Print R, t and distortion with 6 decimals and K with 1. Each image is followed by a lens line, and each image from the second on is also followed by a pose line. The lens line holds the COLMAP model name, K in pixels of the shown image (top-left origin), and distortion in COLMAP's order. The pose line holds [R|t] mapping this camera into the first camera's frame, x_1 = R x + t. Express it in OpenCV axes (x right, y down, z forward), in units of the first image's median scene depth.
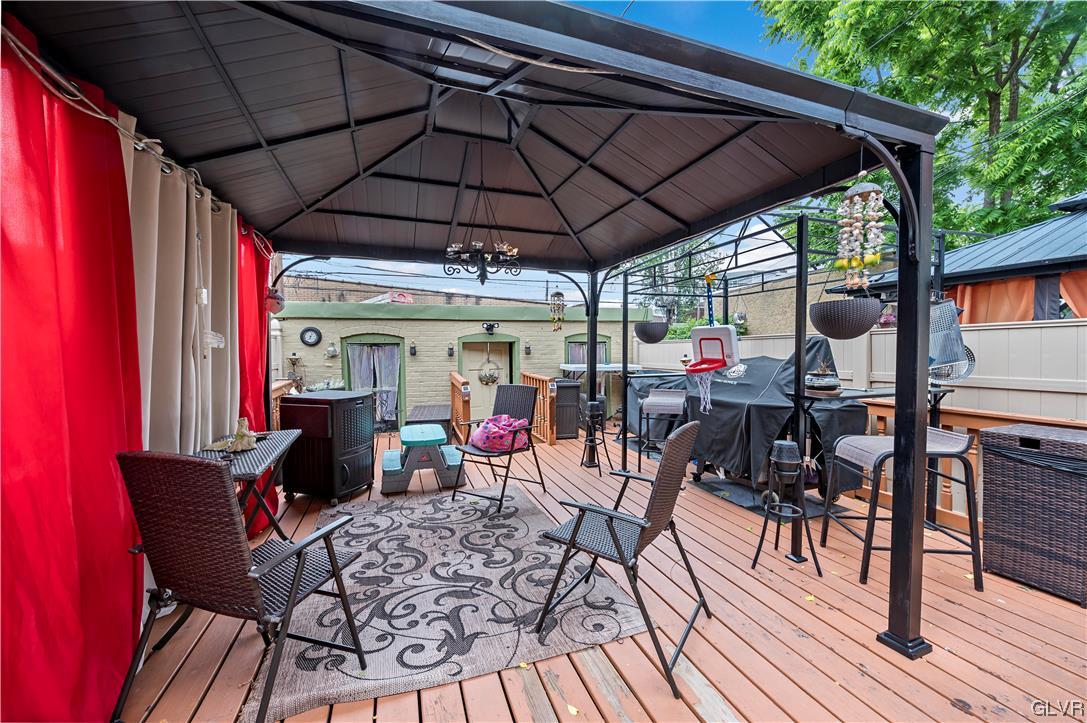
lens RADIAL K [[430.4, 0, 543.5], [0, 430.4, 361.5], [0, 0, 1]] dist [0.000075, -0.000043]
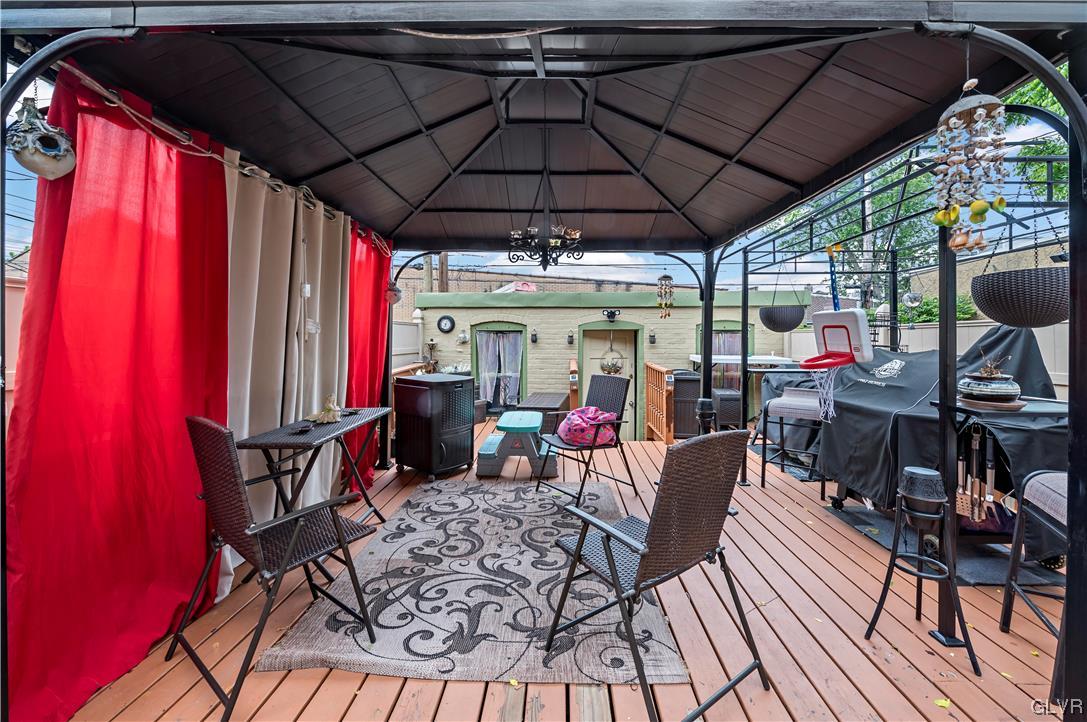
lens RADIAL K [[441.2, 0, 549.2], [0, 441.2, 333.4], [0, 0, 1]] dist [-0.002131, -0.000280]
pose [[0.935267, 0.006866, -0.353877, 0.180099], [-0.020001, 0.999239, -0.033474, -0.002914], [0.353378, 0.038385, 0.934693, 0.063675]]
